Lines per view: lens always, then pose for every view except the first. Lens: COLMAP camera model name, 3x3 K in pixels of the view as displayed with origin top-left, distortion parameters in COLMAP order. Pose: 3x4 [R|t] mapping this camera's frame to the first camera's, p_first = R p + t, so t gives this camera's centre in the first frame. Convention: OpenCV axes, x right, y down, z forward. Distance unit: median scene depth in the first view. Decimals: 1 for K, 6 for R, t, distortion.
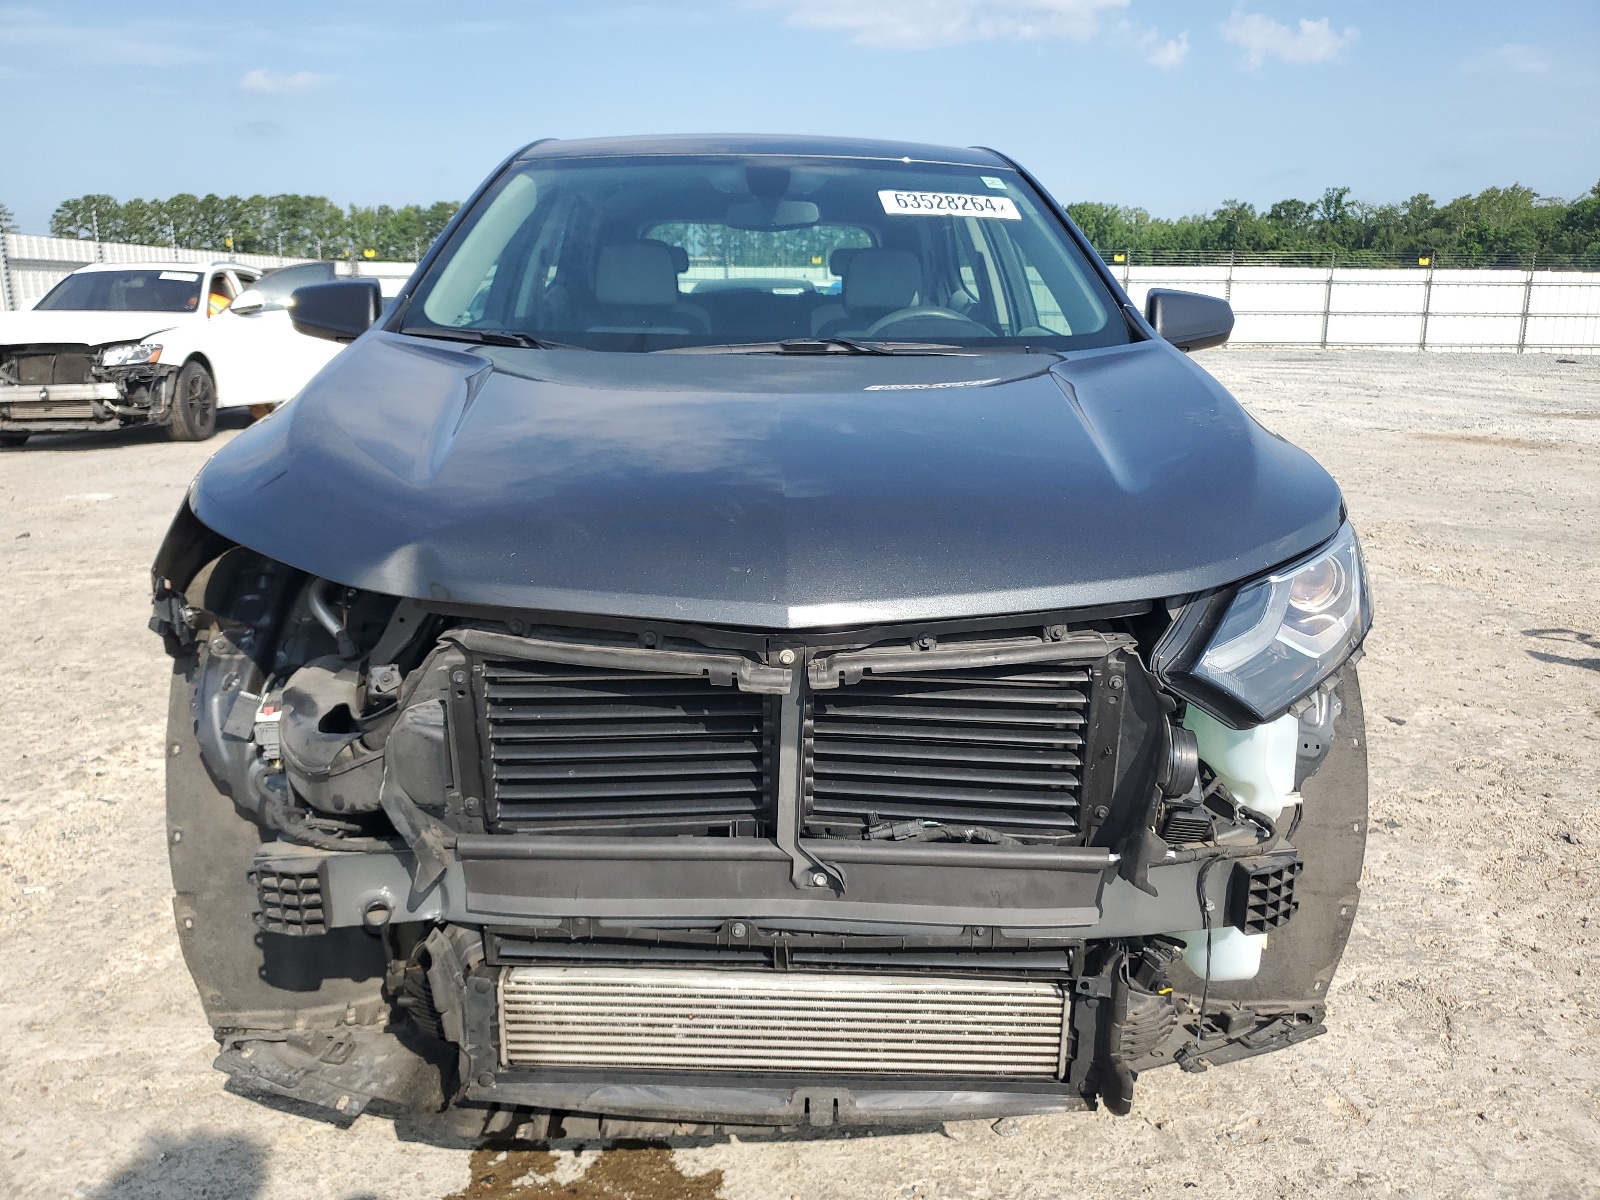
lens RADIAL K [[1242.3, 0, 806.6], [0, 1242.3, 602.1], [0, 0, 1]] dist [-0.000219, -0.003863]
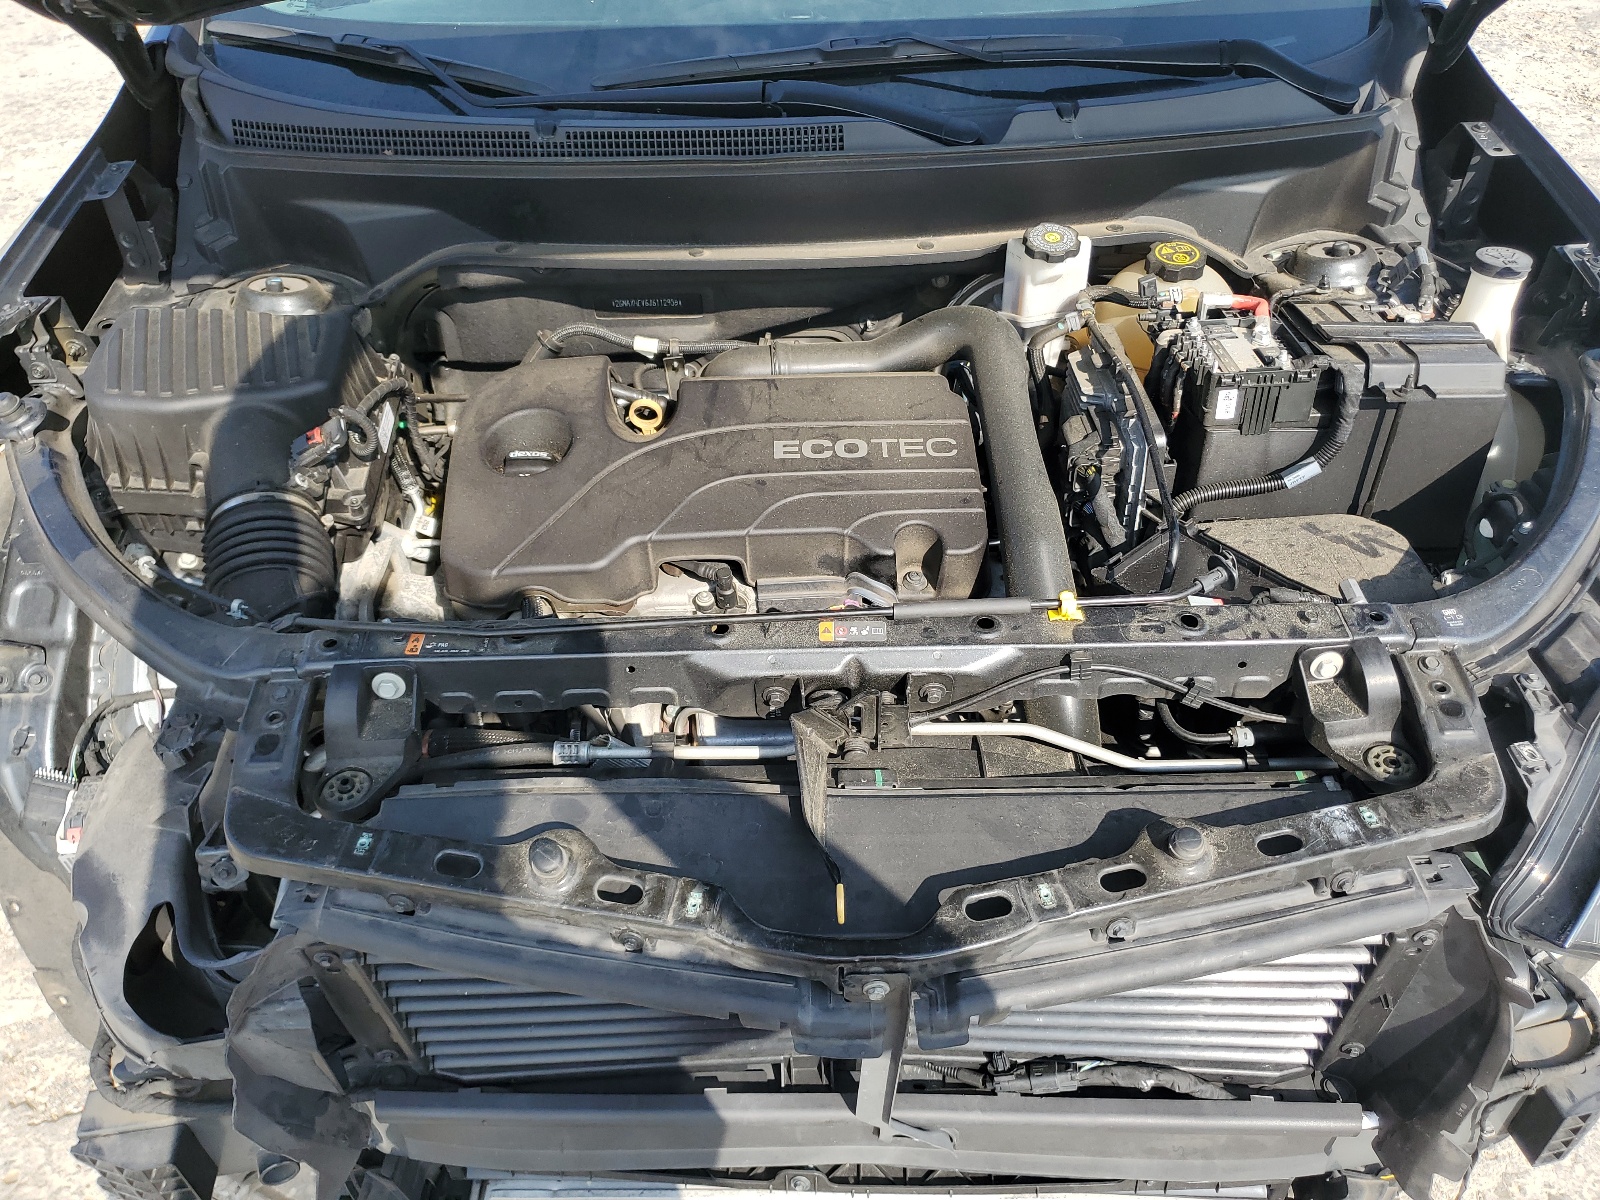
lens RADIAL K [[1242.3, 0, 798.5], [0, 1242.3, 596.3], [0, 0, 1]] dist [-0.000219, -0.003863]
pose [[0.999349, -0.028711, -0.021830, -0.088409], [0.035209, 0.907833, 0.417852, -0.930534], [0.007821, -0.418349, 0.908253, 1.462705]]
